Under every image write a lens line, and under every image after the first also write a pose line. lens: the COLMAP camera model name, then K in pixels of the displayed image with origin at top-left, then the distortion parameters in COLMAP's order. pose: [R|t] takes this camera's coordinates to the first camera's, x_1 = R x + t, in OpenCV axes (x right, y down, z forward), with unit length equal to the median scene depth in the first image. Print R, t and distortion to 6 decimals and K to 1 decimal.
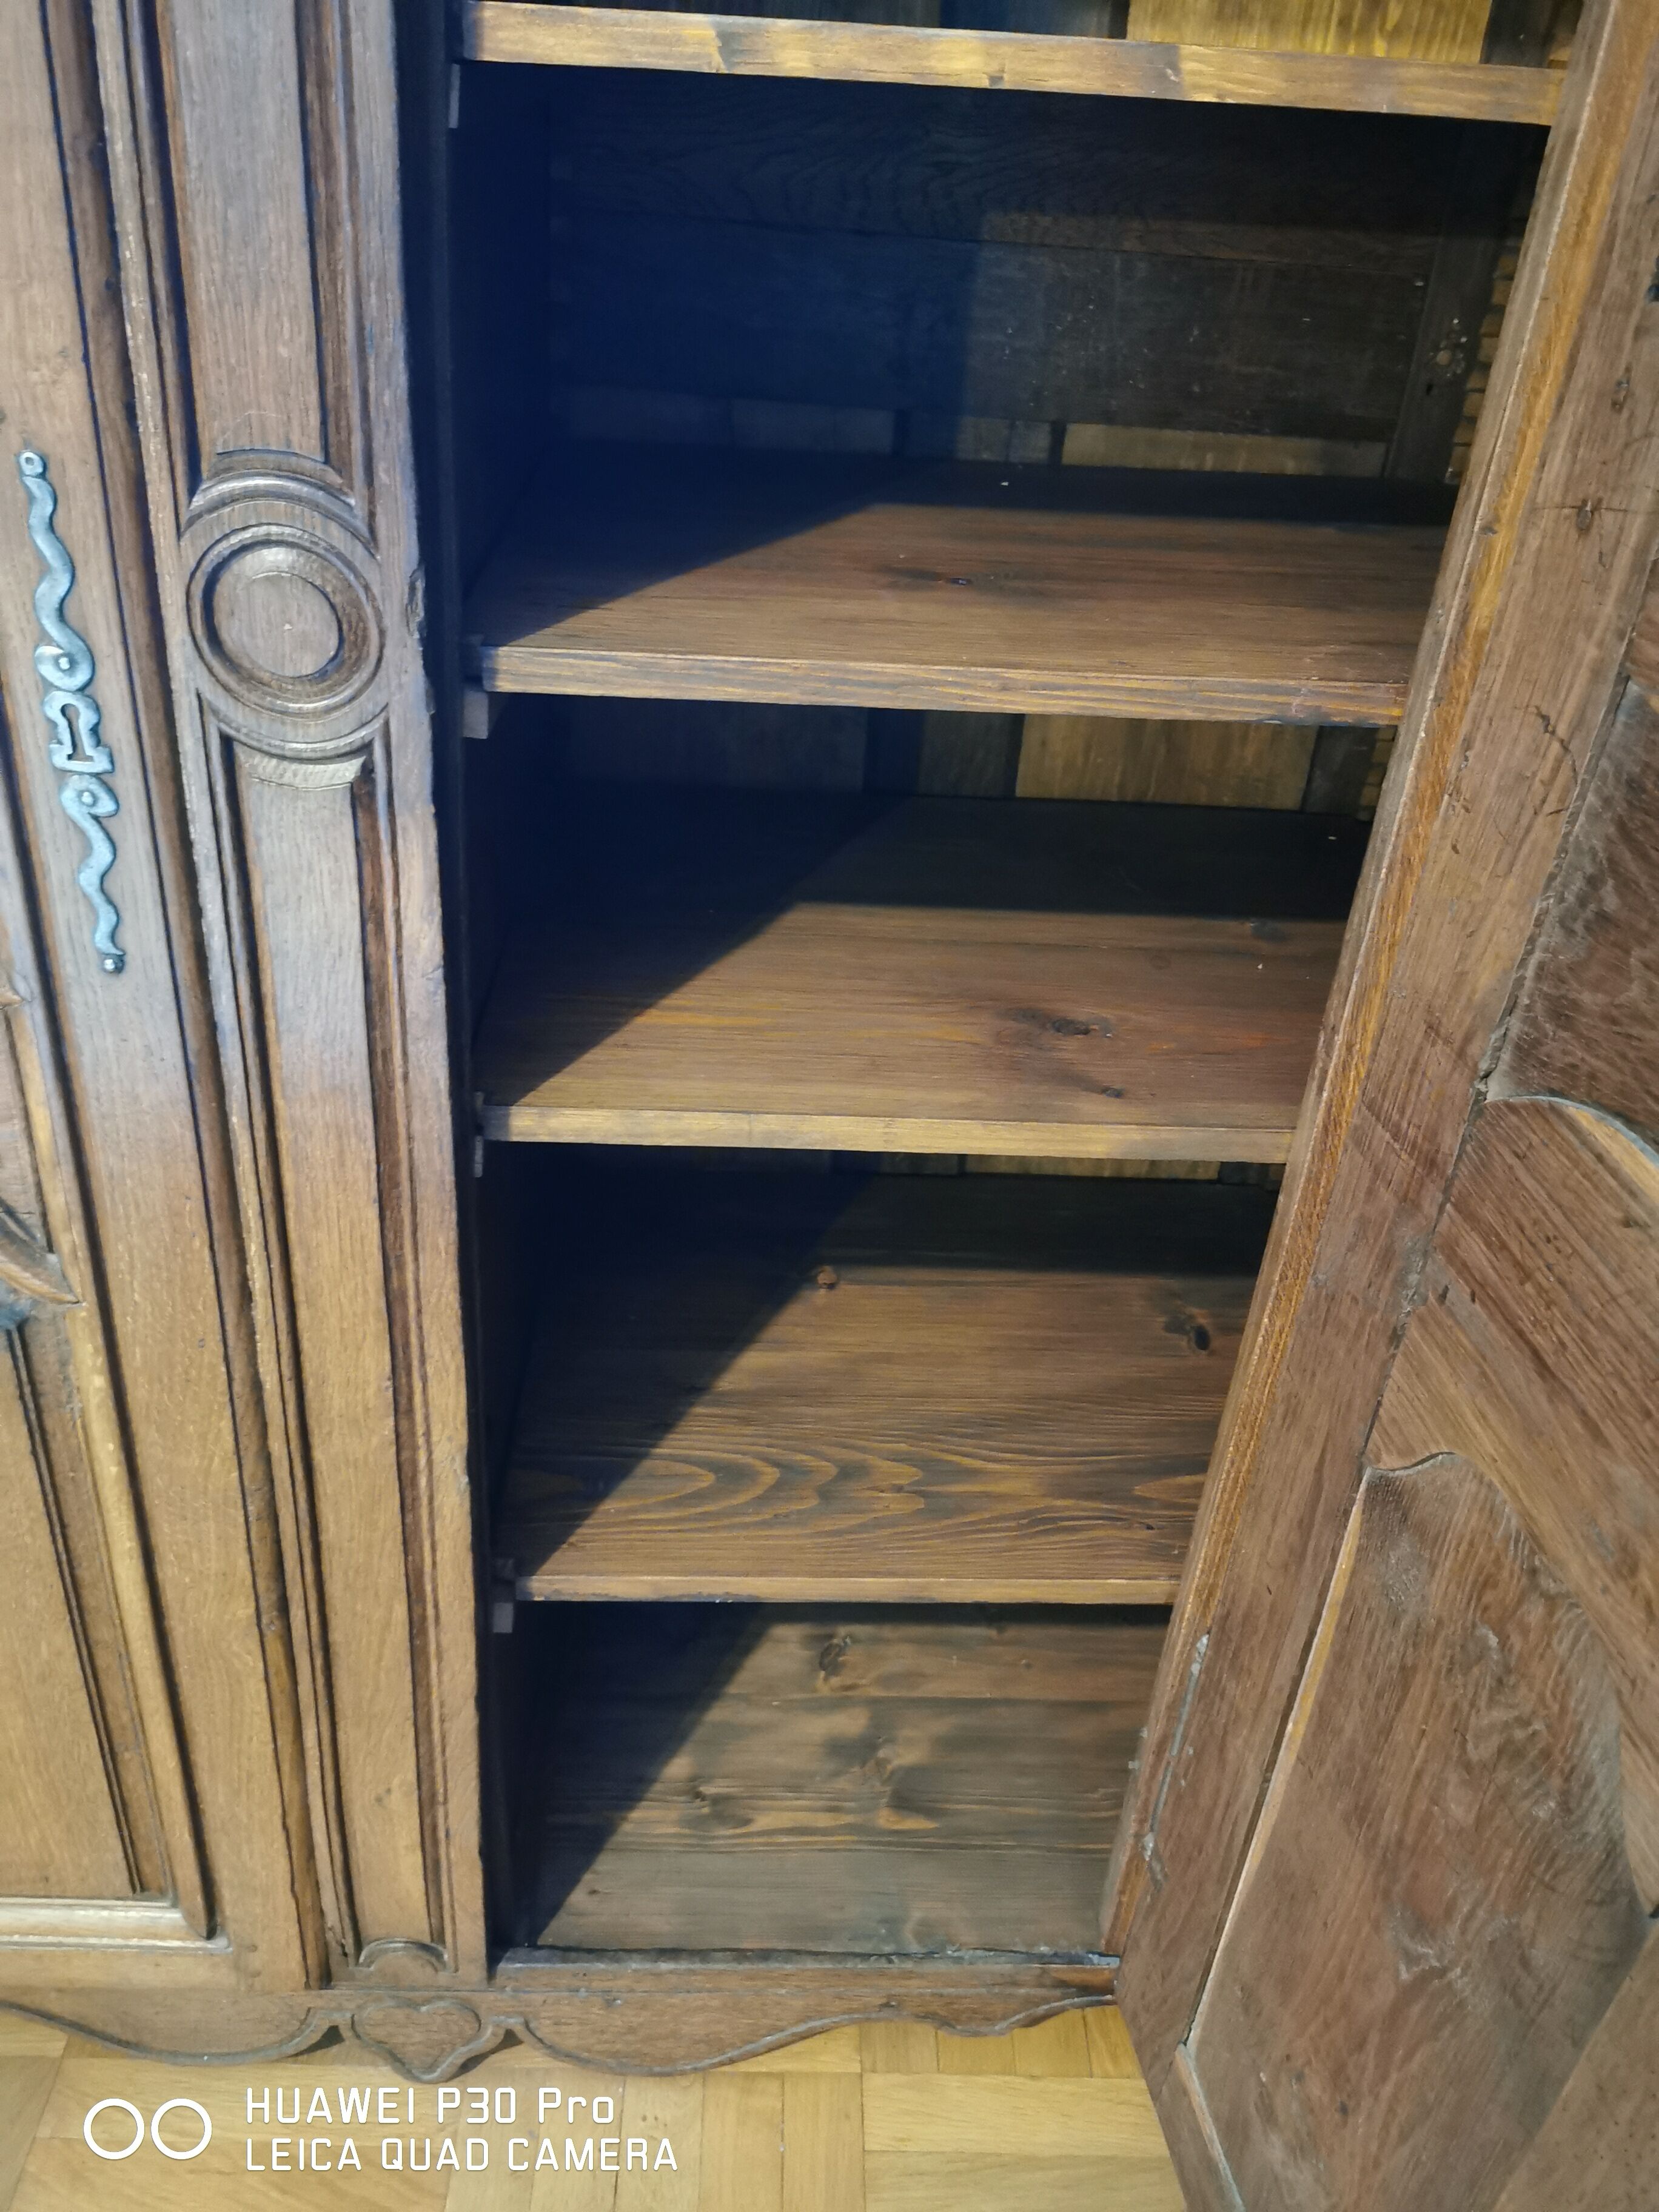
lens RADIAL K [[1689.8, 0, 836.1], [0, 1689.8, 1112.0], [0, 0, 1]] dist [0.023169, -0.037273]
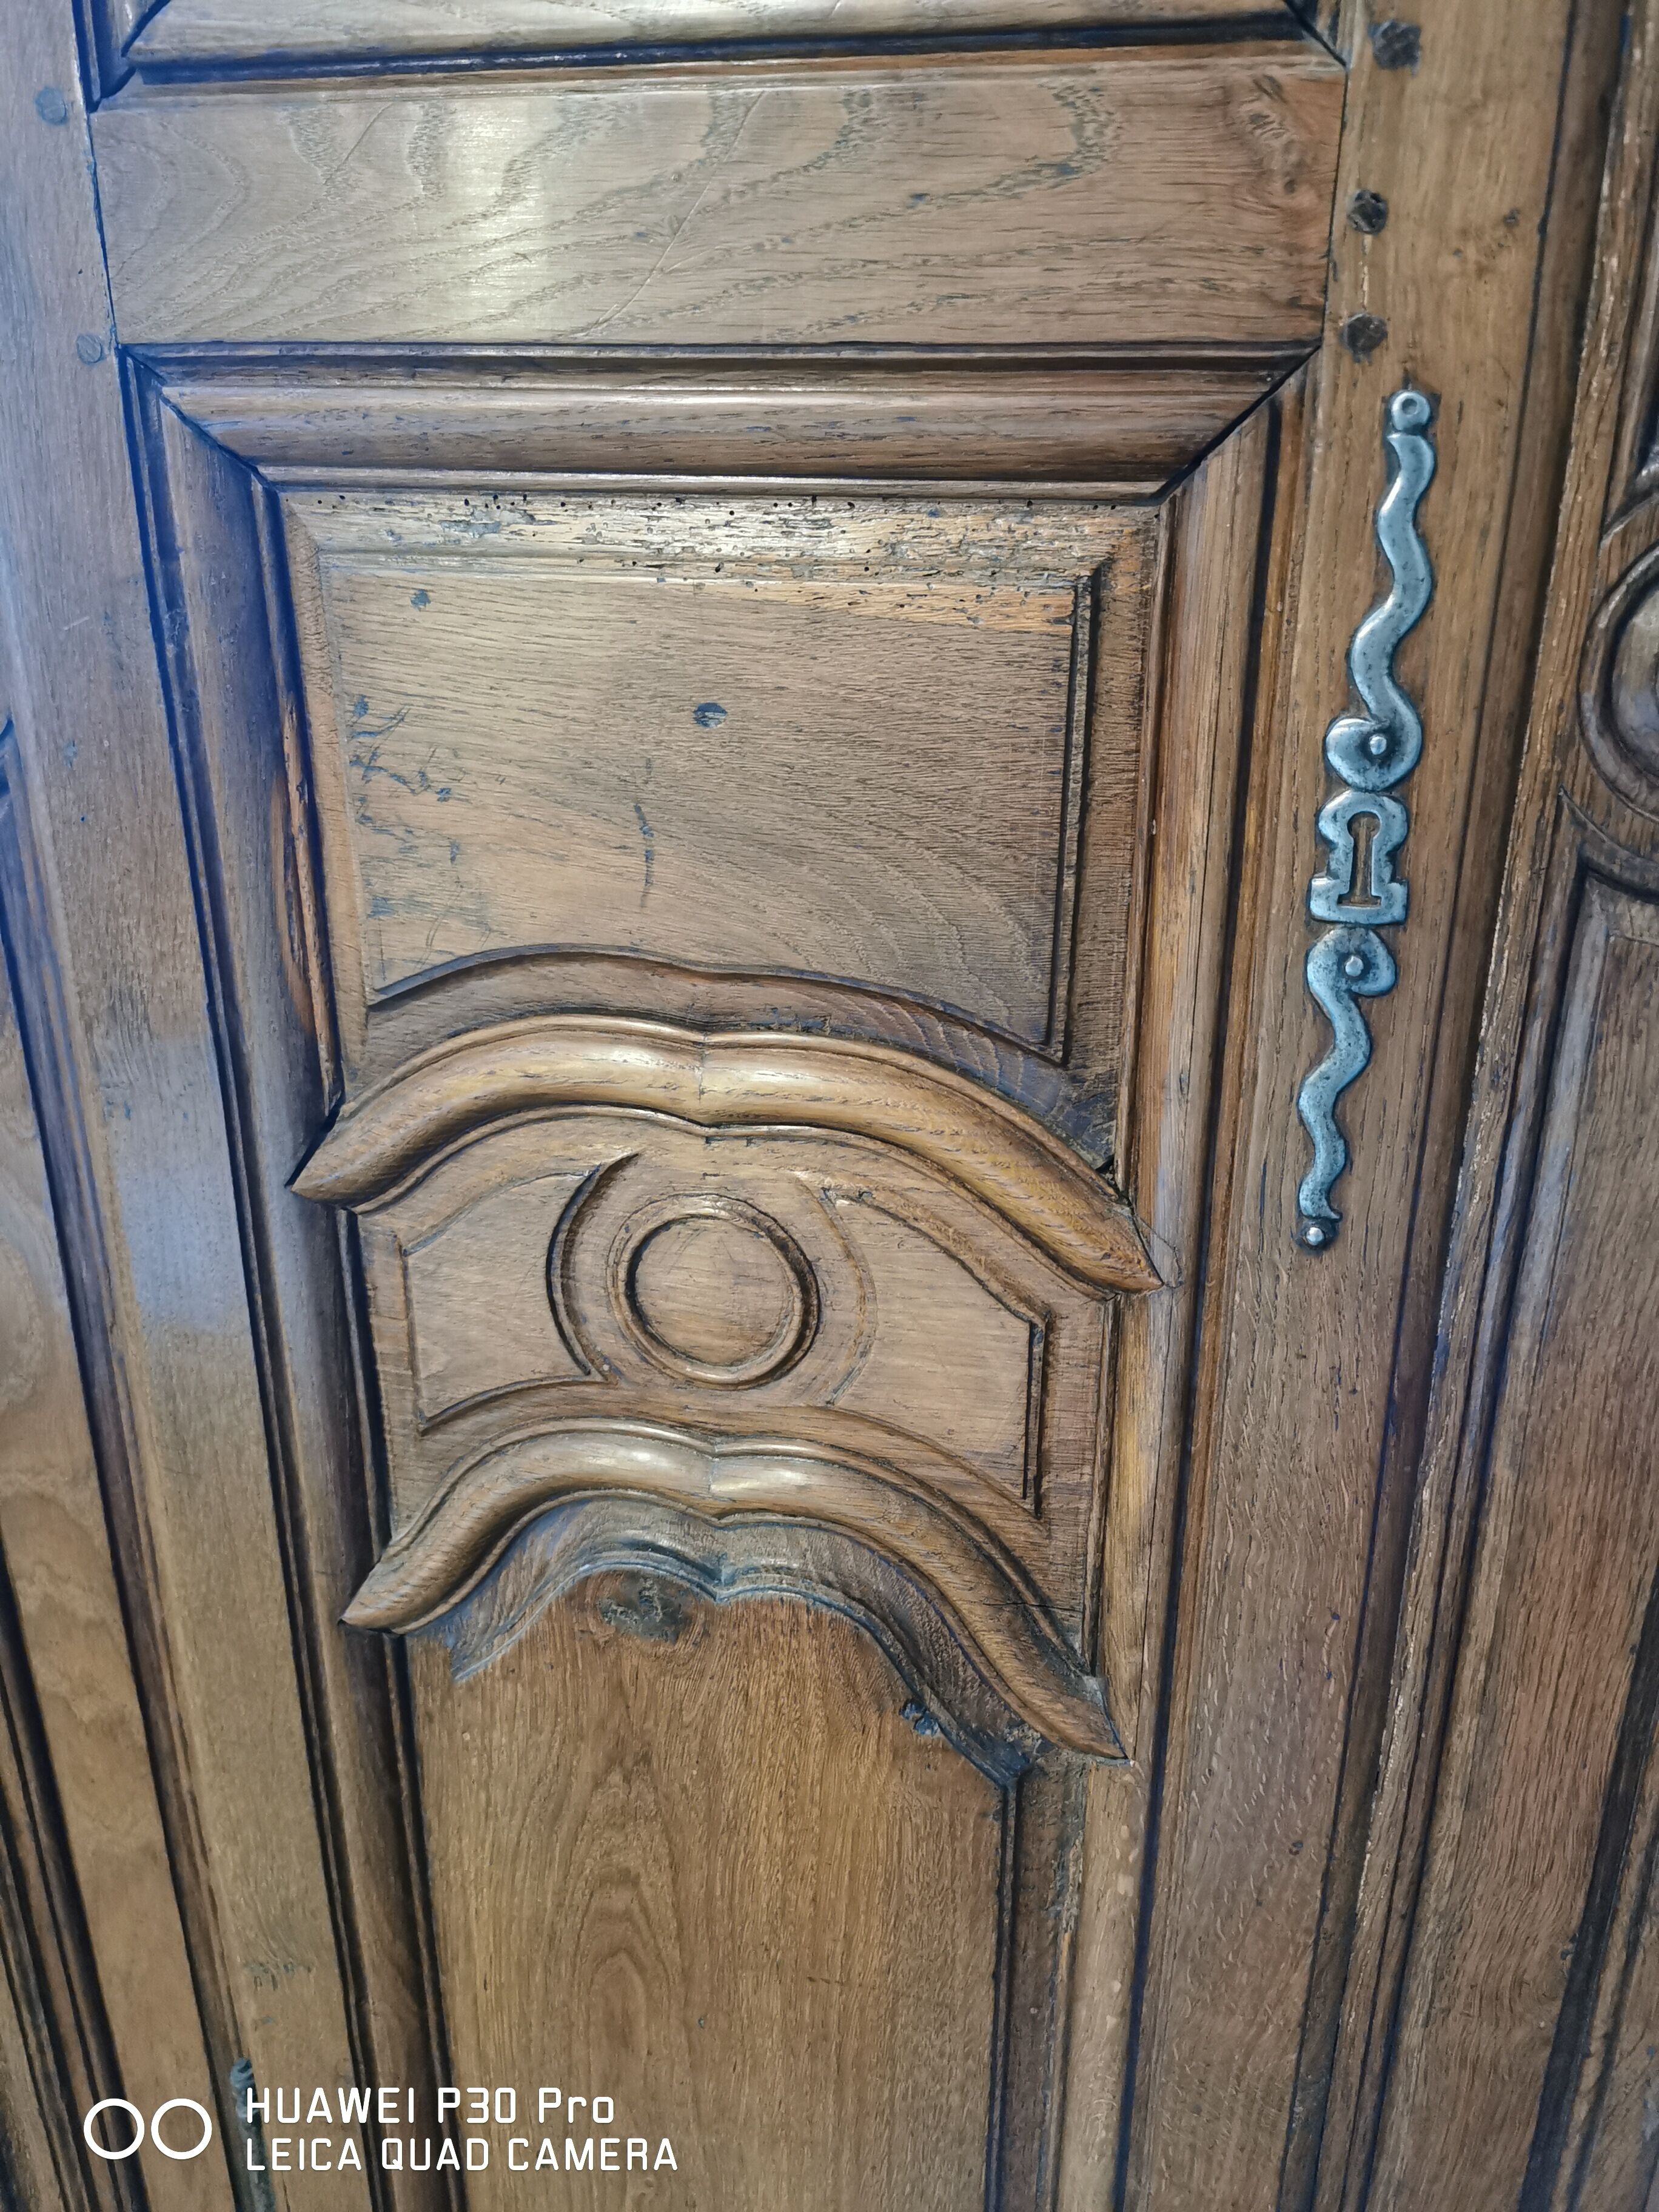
lens RADIAL K [[1689.8, 0, 825.2], [0, 1689.8, 1090.0], [0, 0, 1]] dist [0.023169, -0.037273]
pose [[0.959725, 0.024285, -0.279890, -0.432528], [-0.077061, 0.980802, -0.179136, -0.013957], [0.270166, 0.193490, 0.943171, 0.357590]]
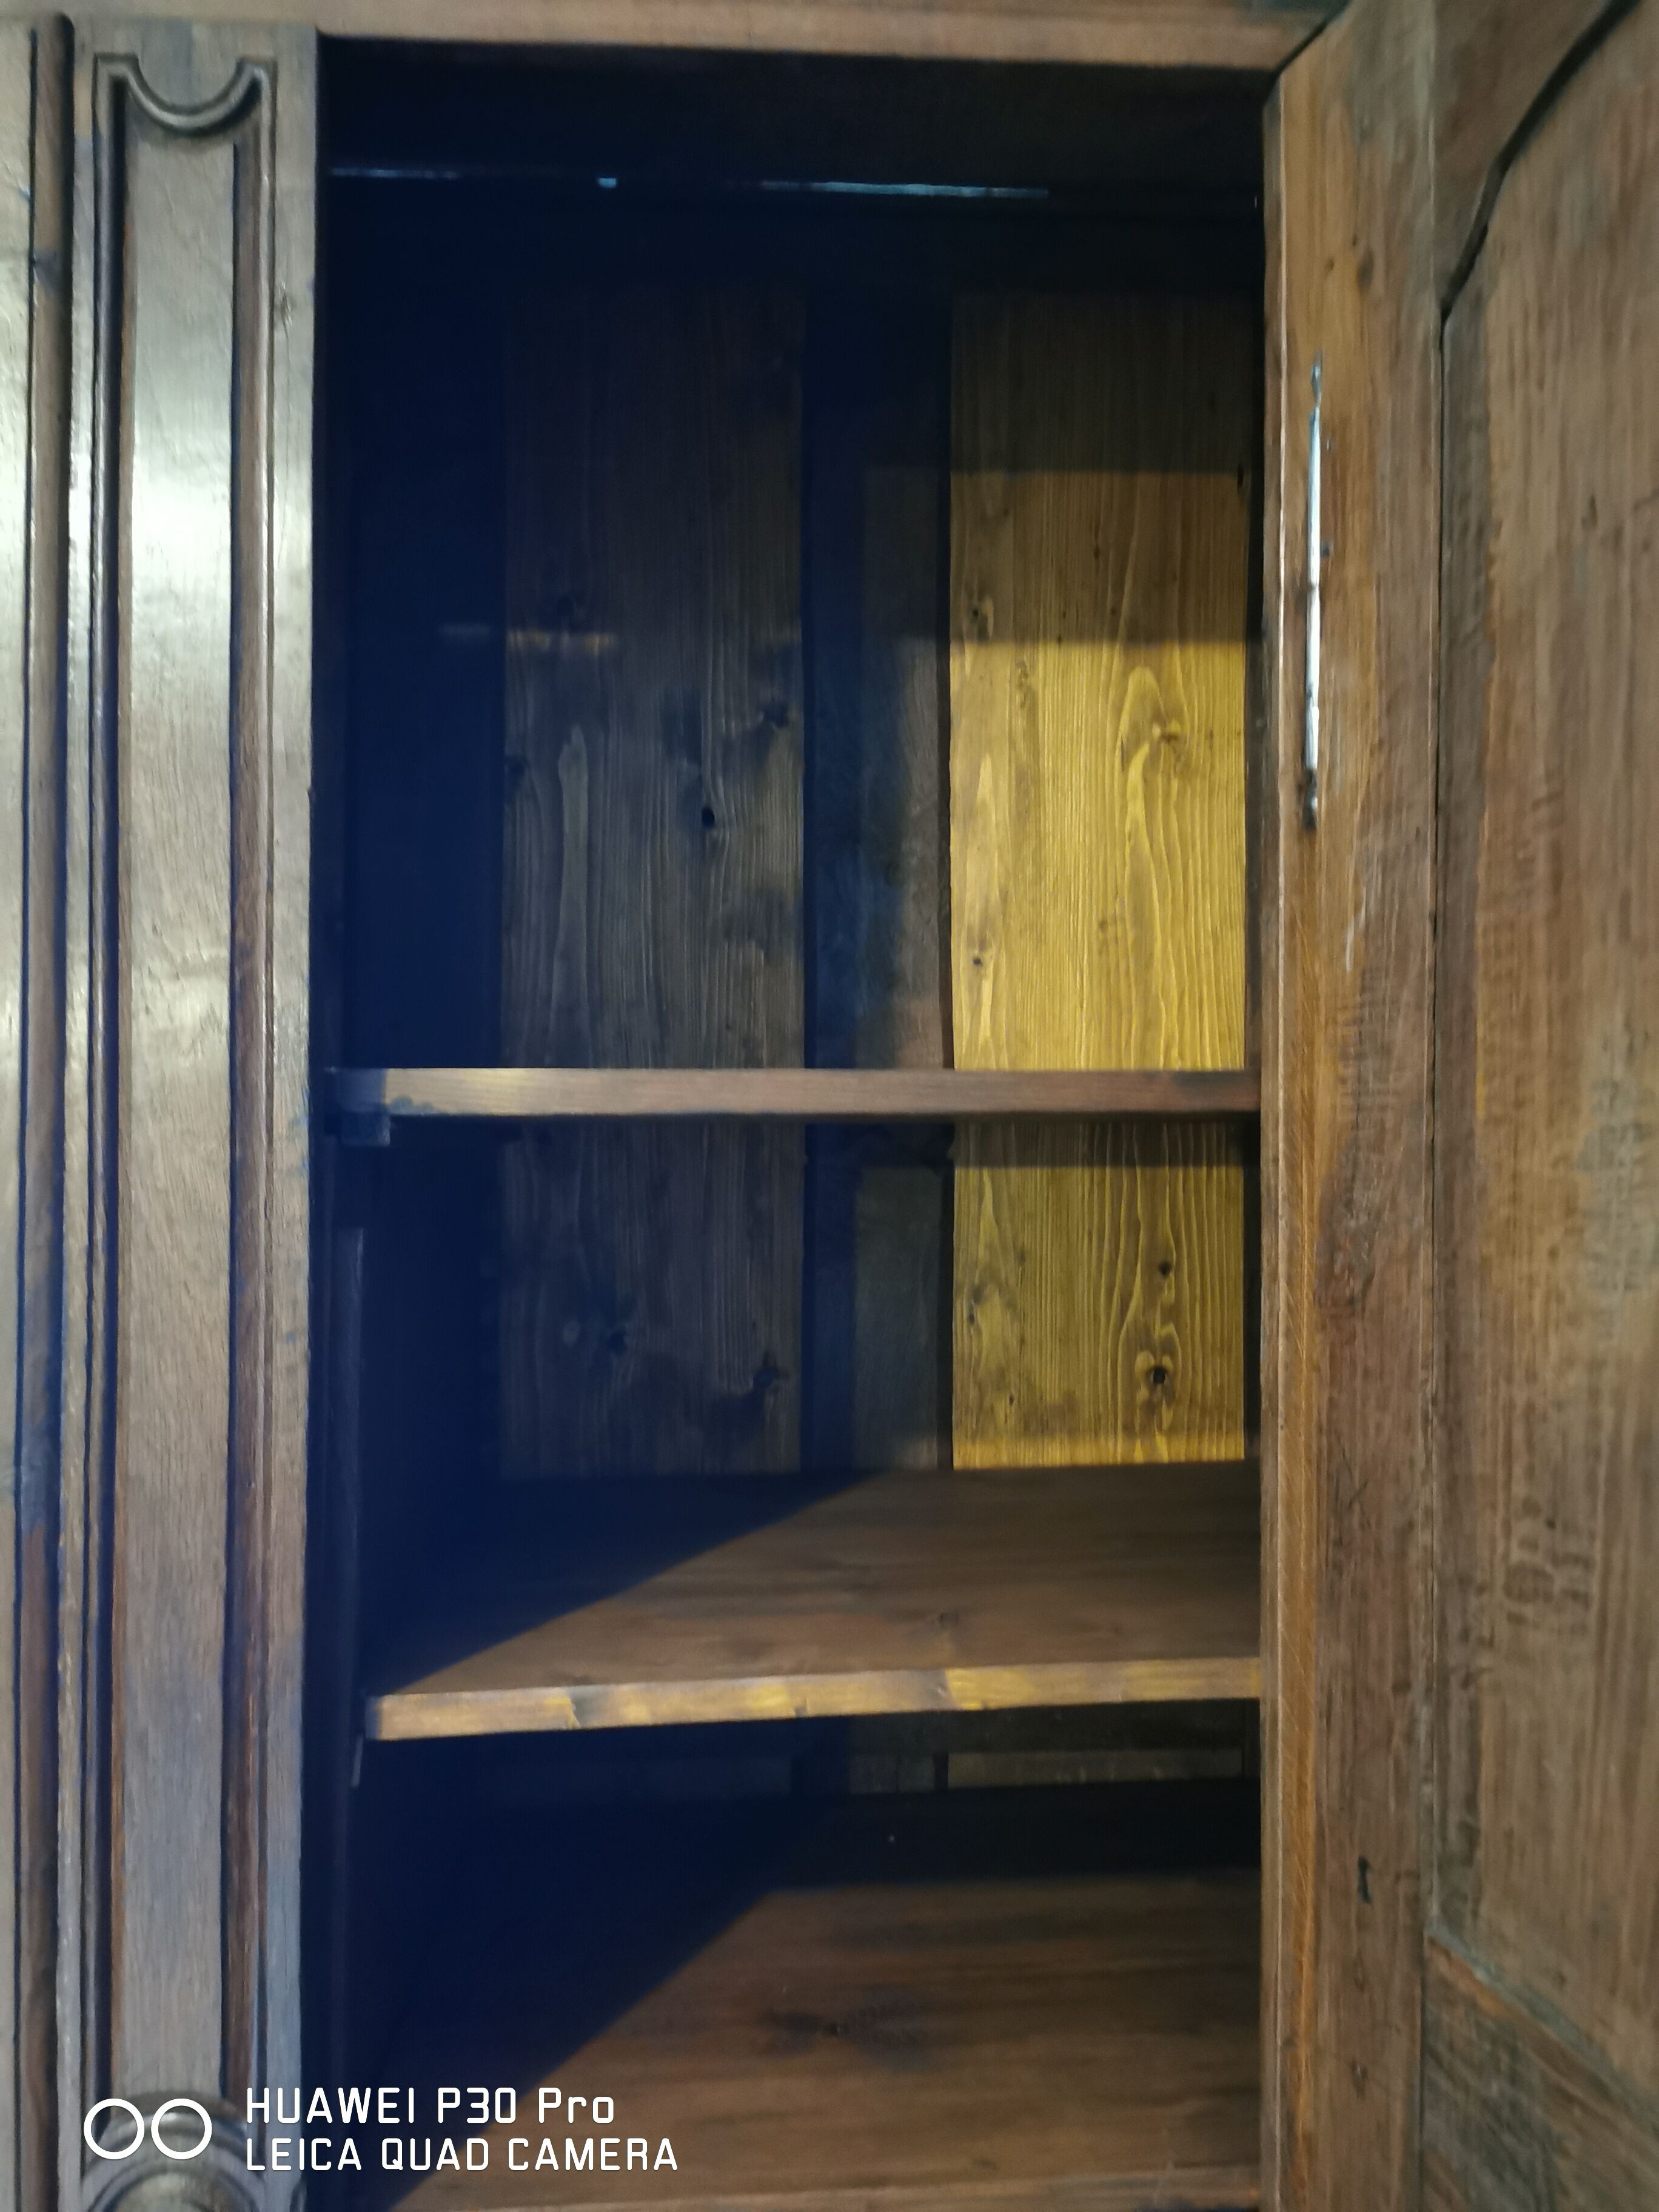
lens RADIAL K [[1689.8, 0, 836.0], [0, 1689.8, 1109.7], [0, 0, 1]] dist [0.023169, -0.037273]
pose [[0.996812, -0.078161, 0.016012, 0.114794], [0.075272, 0.854753, -0.513547, -0.297790], [0.026453, 0.513116, 0.857912, -0.235179]]
